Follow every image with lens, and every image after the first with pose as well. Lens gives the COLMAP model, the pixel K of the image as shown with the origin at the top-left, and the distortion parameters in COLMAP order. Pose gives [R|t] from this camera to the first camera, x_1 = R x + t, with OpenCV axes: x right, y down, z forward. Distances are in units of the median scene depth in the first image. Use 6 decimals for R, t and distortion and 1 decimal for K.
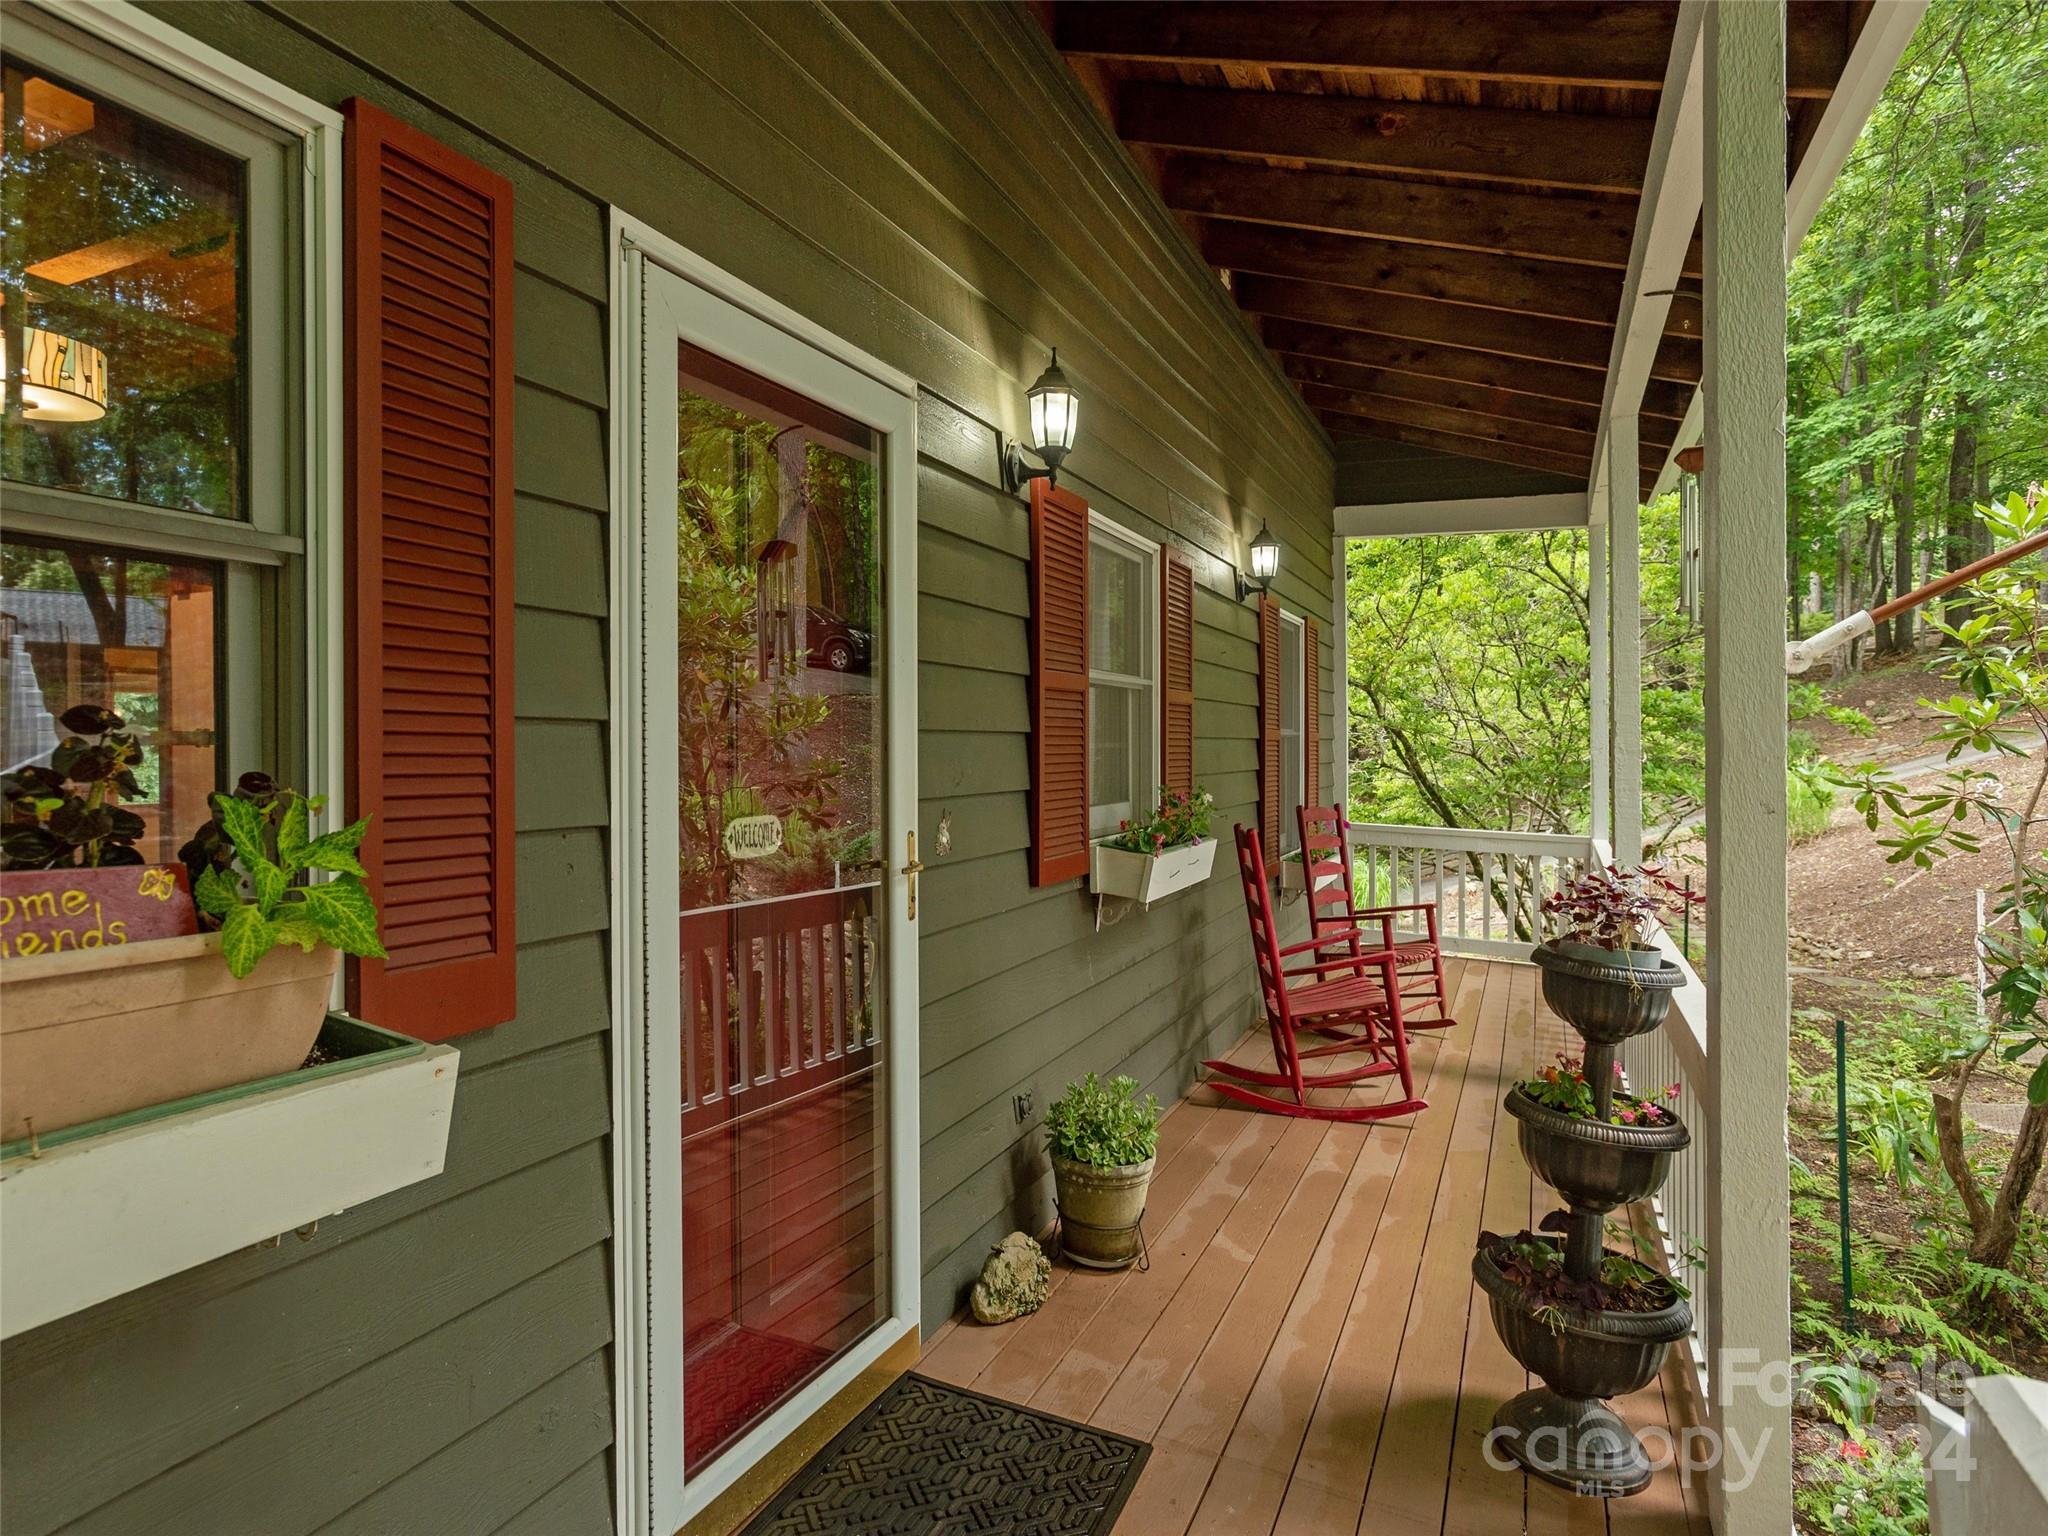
lens RADIAL K [[1151.1, 0, 1024.0], [0, 1151.1, 768.0], [0, 0, 1]] dist [-0.002589, -0.032256]
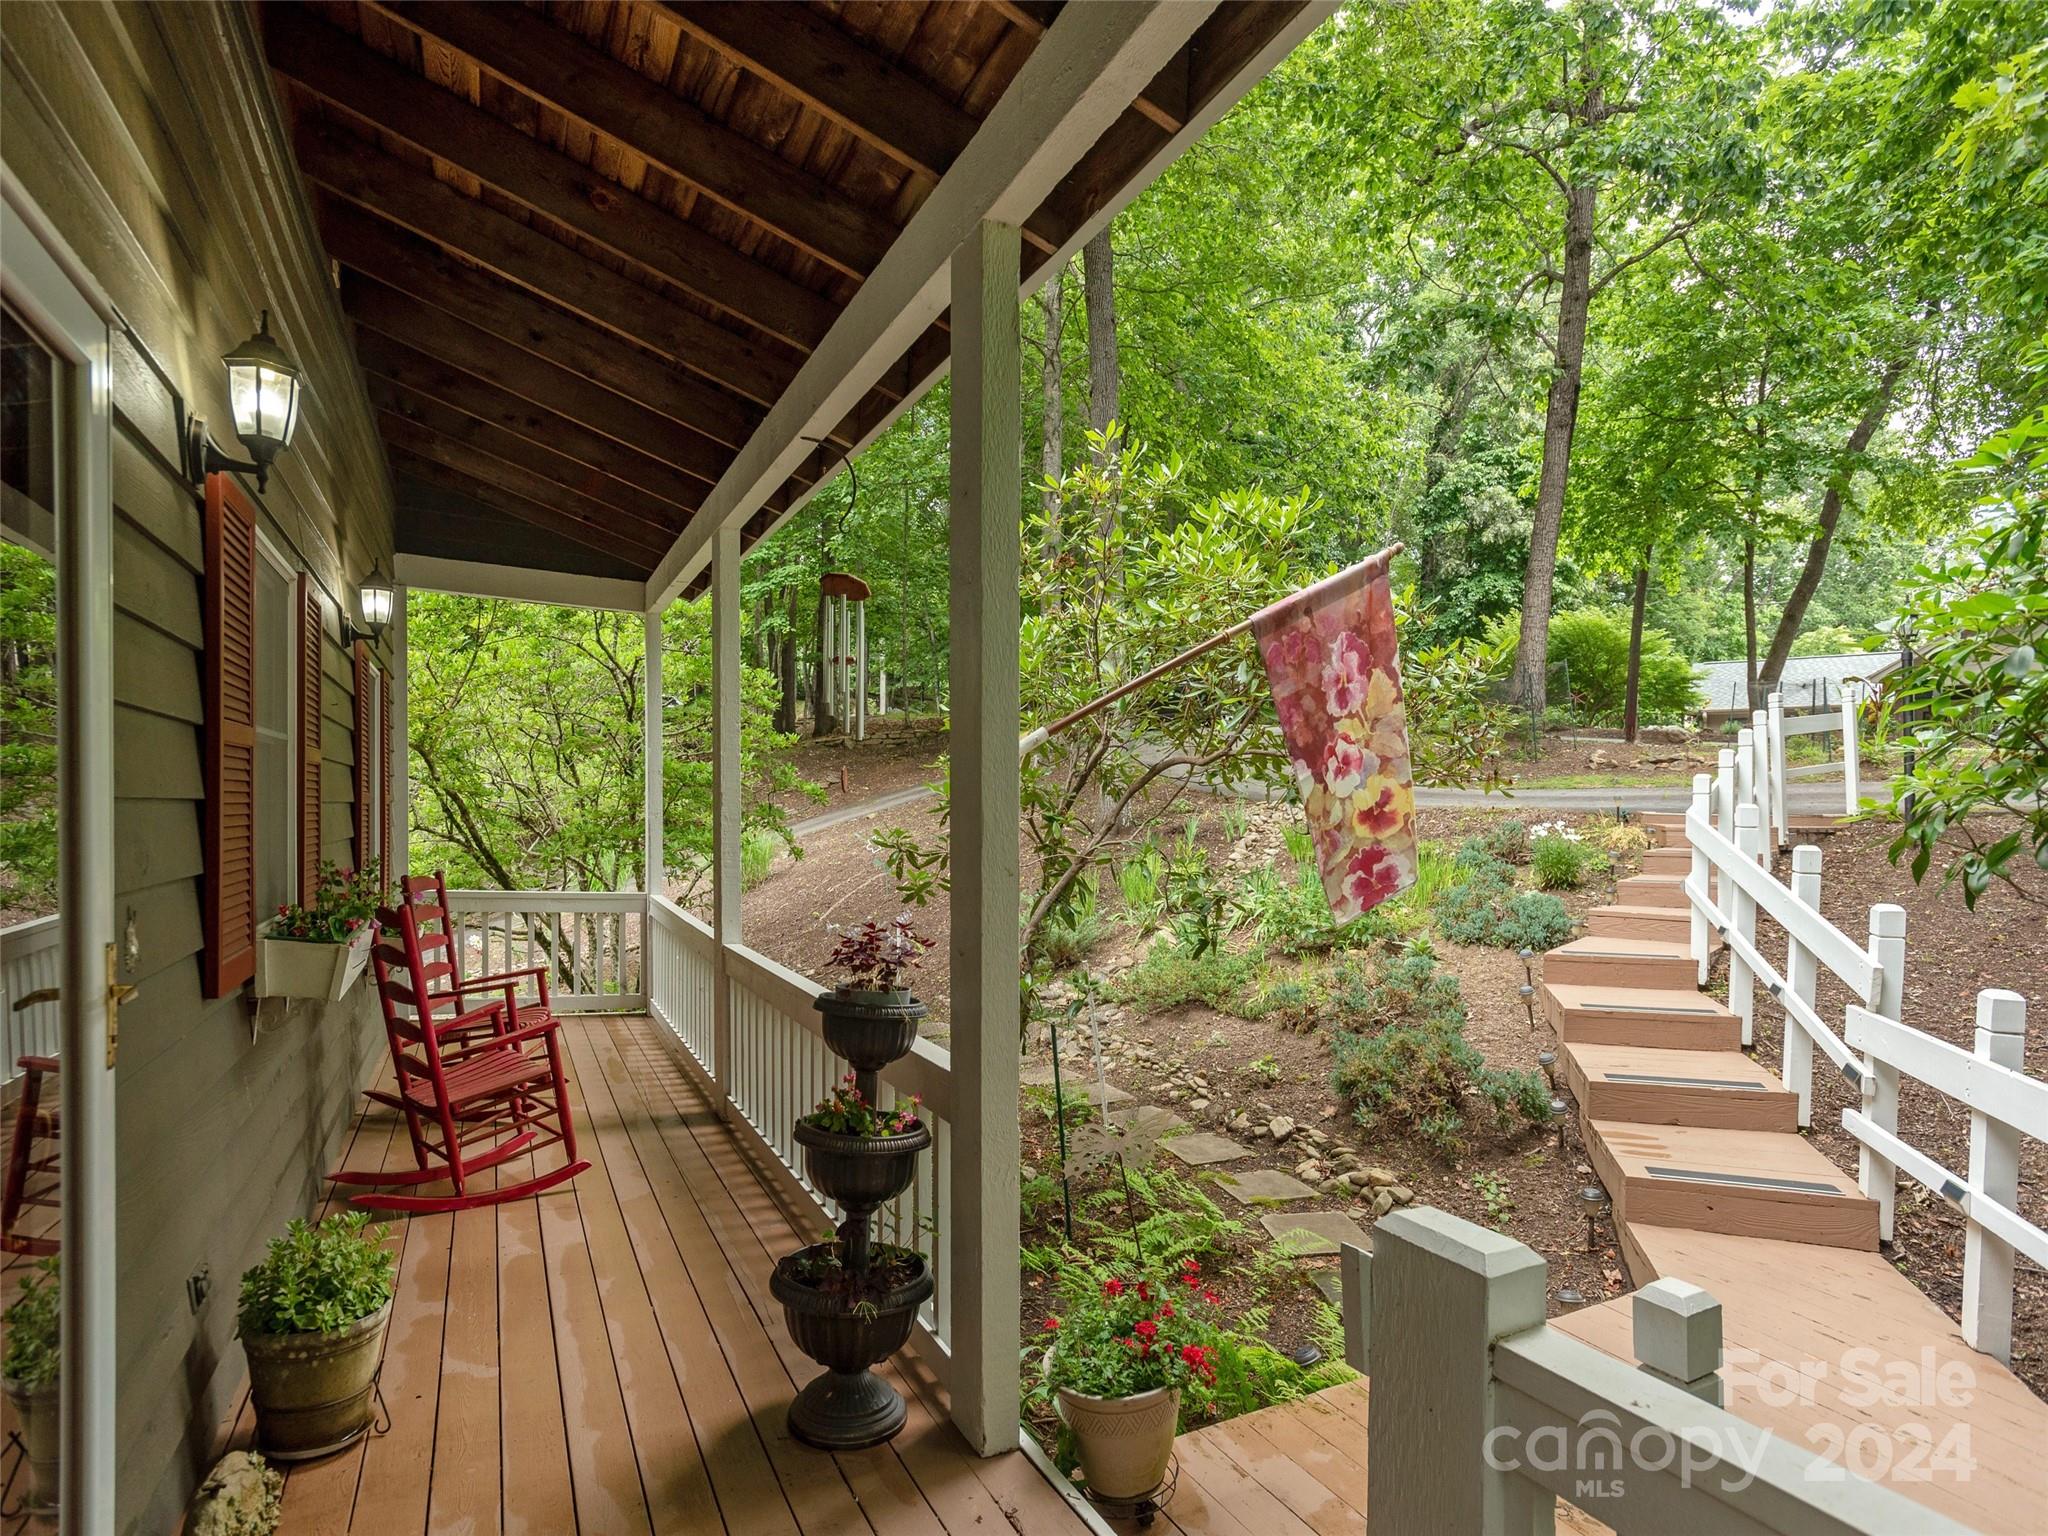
lens RADIAL K [[1080.5, 0, 1022.1], [0, 1080.5, 833.8], [0, 0, 1]] dist [0.002135, 0.001863]
pose [[0.637527, -0.005354, 0.770409, -0.180022], [-0.000480, 0.999973, 0.007346, -0.011833], [-0.770428, -0.005053, 0.637508, 0.106512]]
